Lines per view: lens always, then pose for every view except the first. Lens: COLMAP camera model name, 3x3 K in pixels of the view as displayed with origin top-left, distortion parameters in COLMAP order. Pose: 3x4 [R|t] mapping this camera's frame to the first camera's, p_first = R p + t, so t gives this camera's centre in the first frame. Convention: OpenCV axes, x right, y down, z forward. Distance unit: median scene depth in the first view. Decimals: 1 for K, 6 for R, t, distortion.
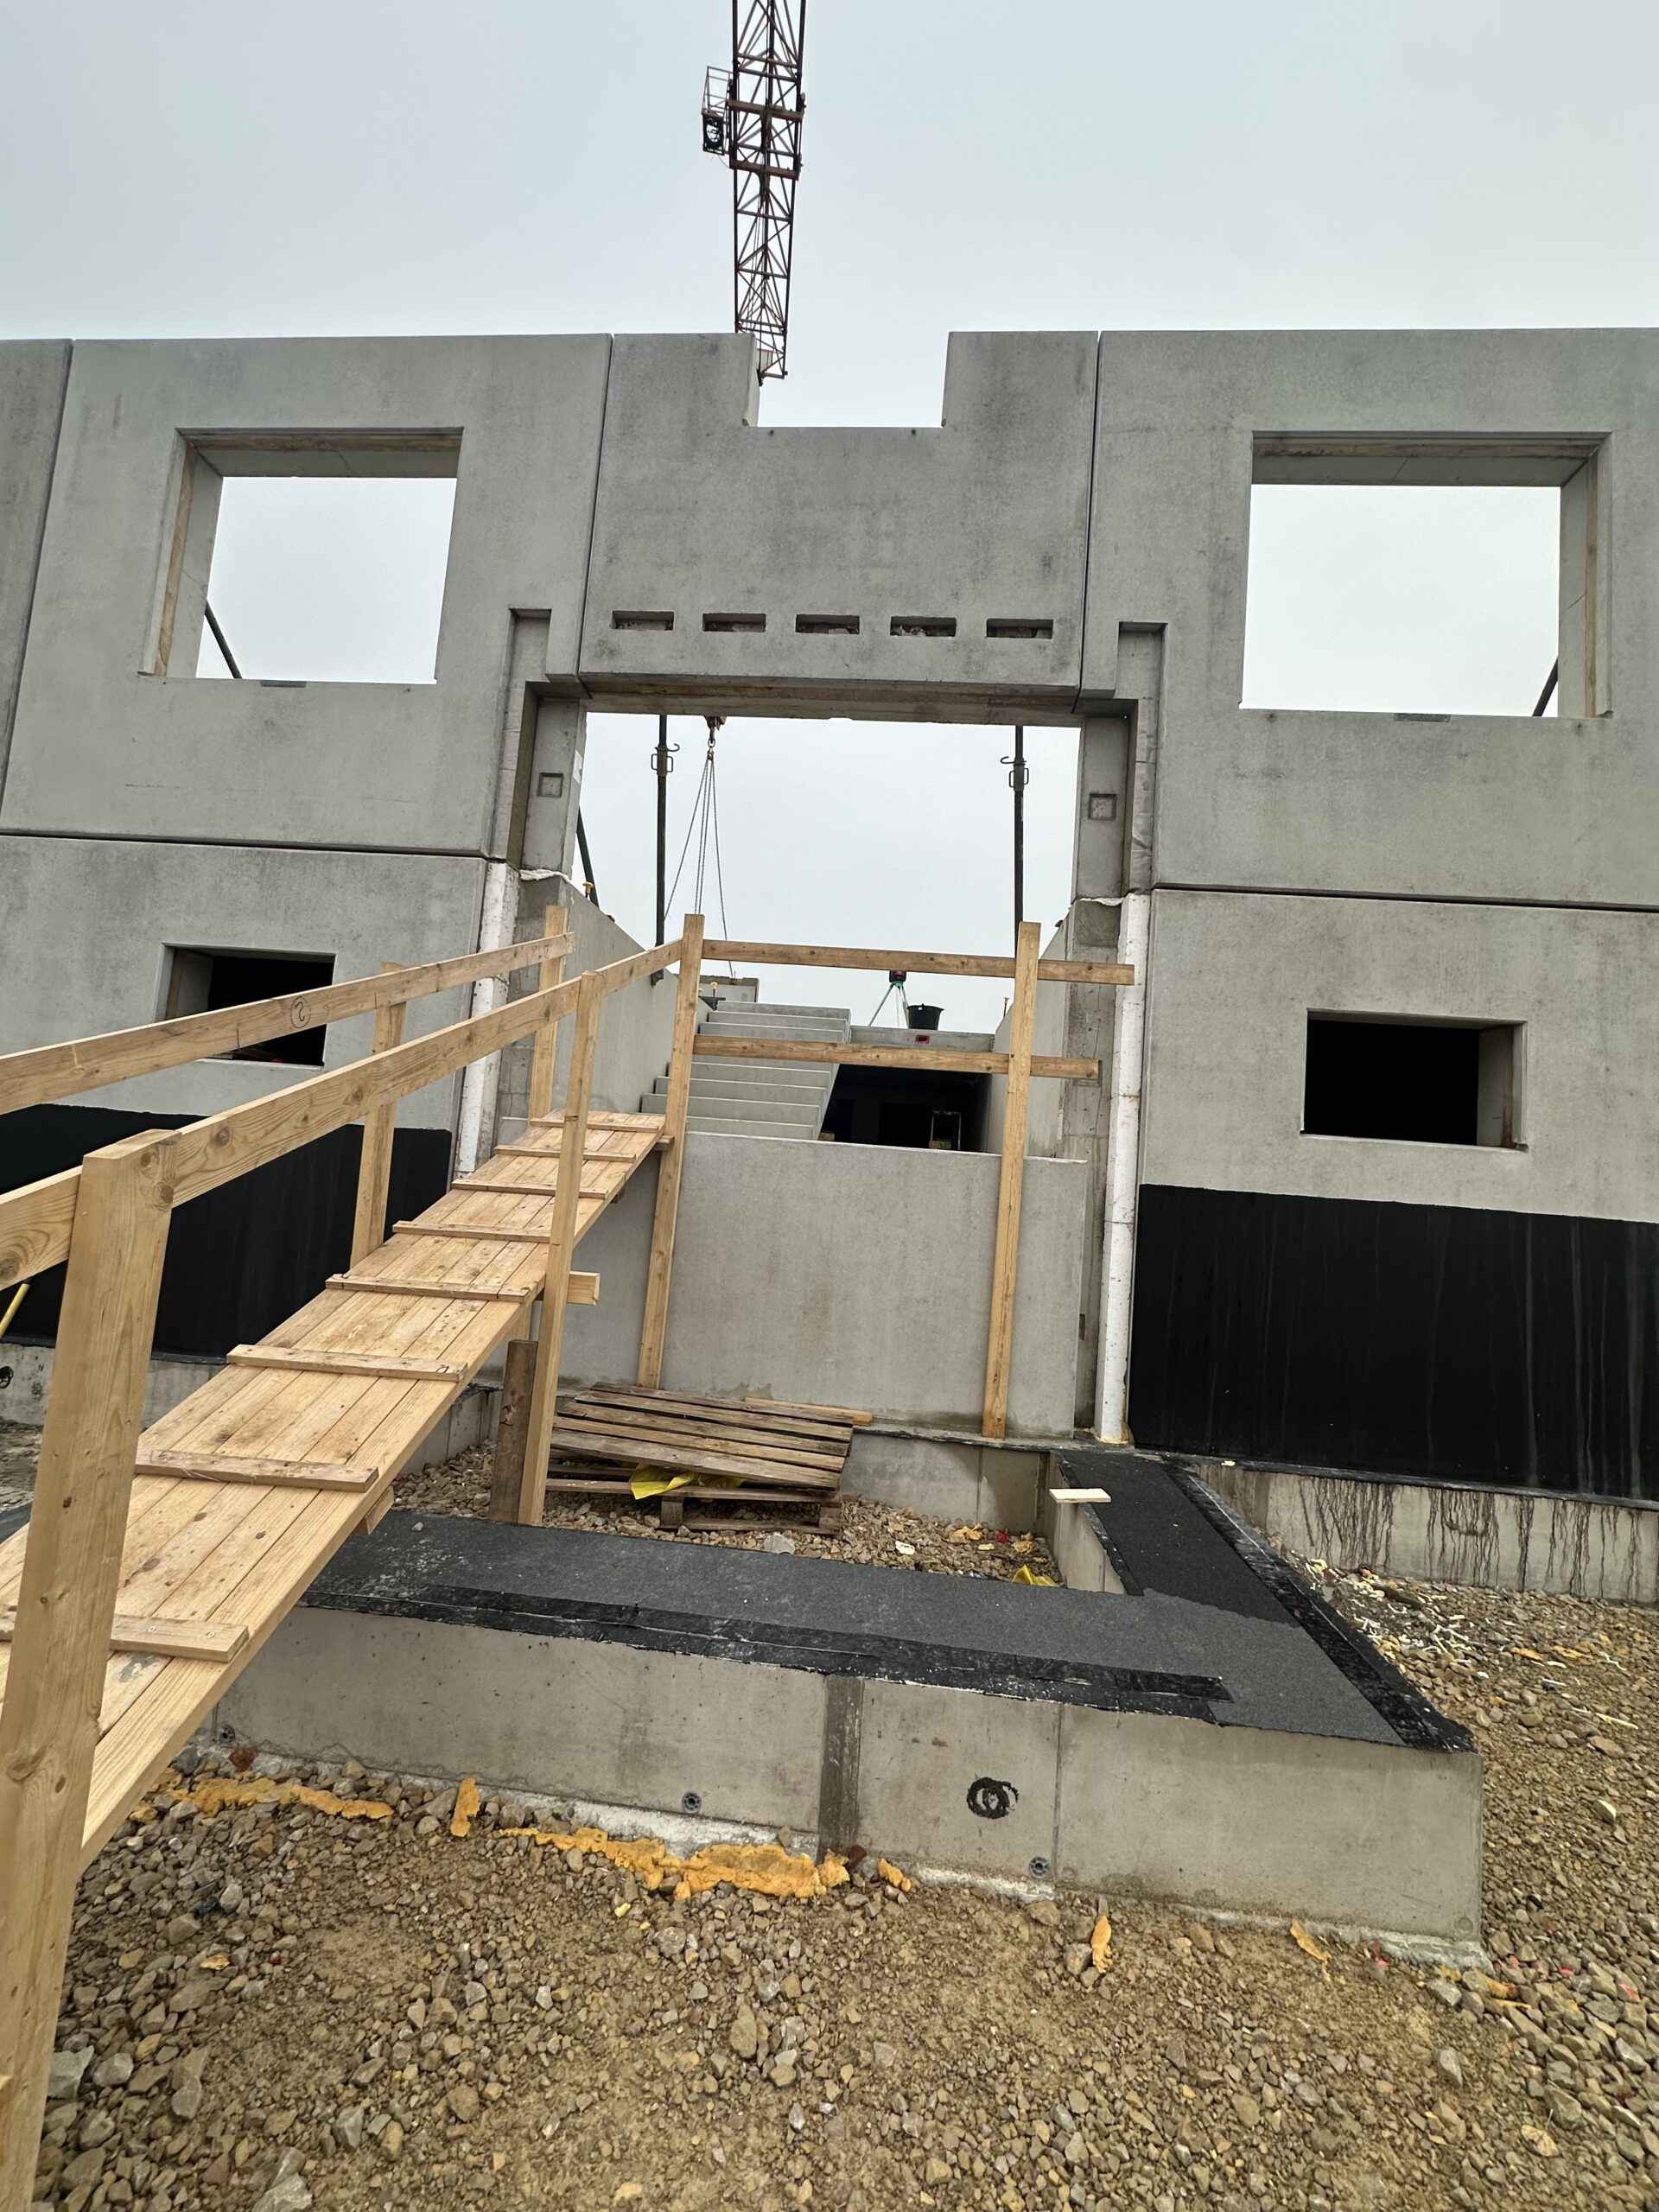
lens RADIAL K [[899.2, 0, 827.6], [0, 899.2, 1098.5], [0, 0, 1]] dist [0.004520, -0.000020]
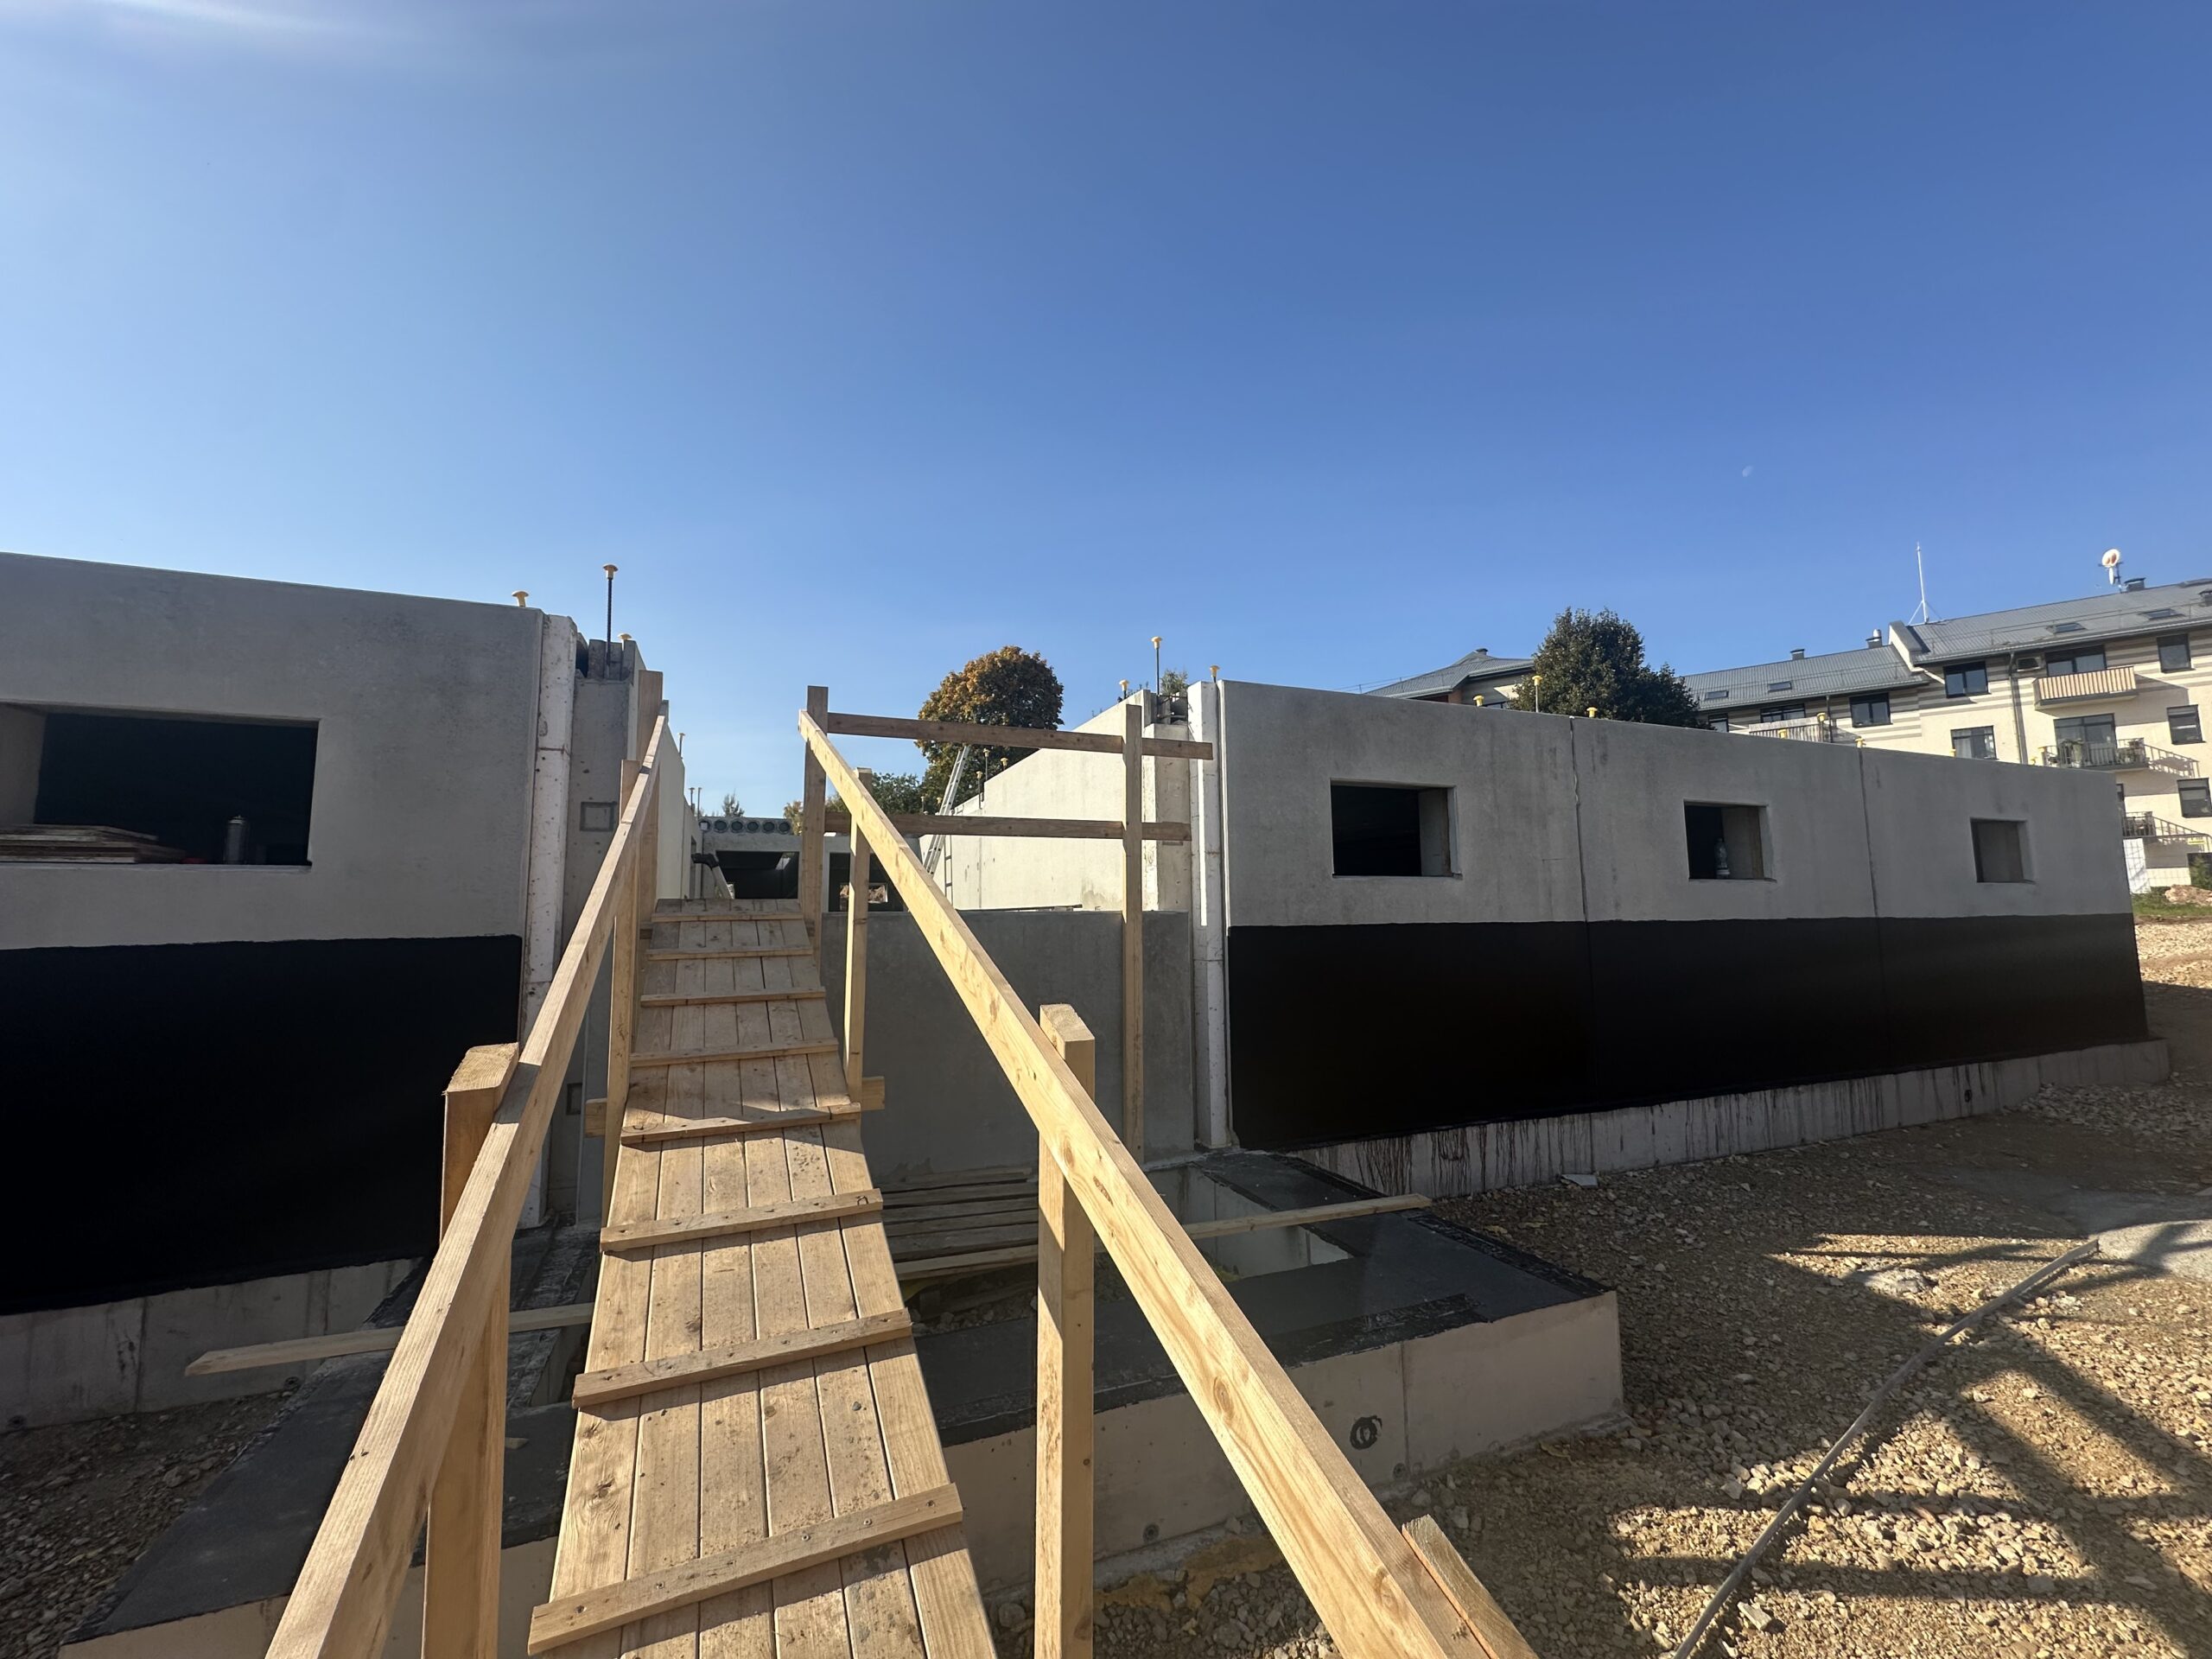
lens RADIAL K [[899.2, 0, 1102.8], [0, 899.2, 830.4], [0, 0, 1]] dist [0.004520, -0.000020]
pose [[0.885326, -0.040215, 0.463229, -0.374443], [0.045442, 0.998967, -0.000125, -0.042657], [-0.462746, 0.021161, 0.886239, 0.020484]]
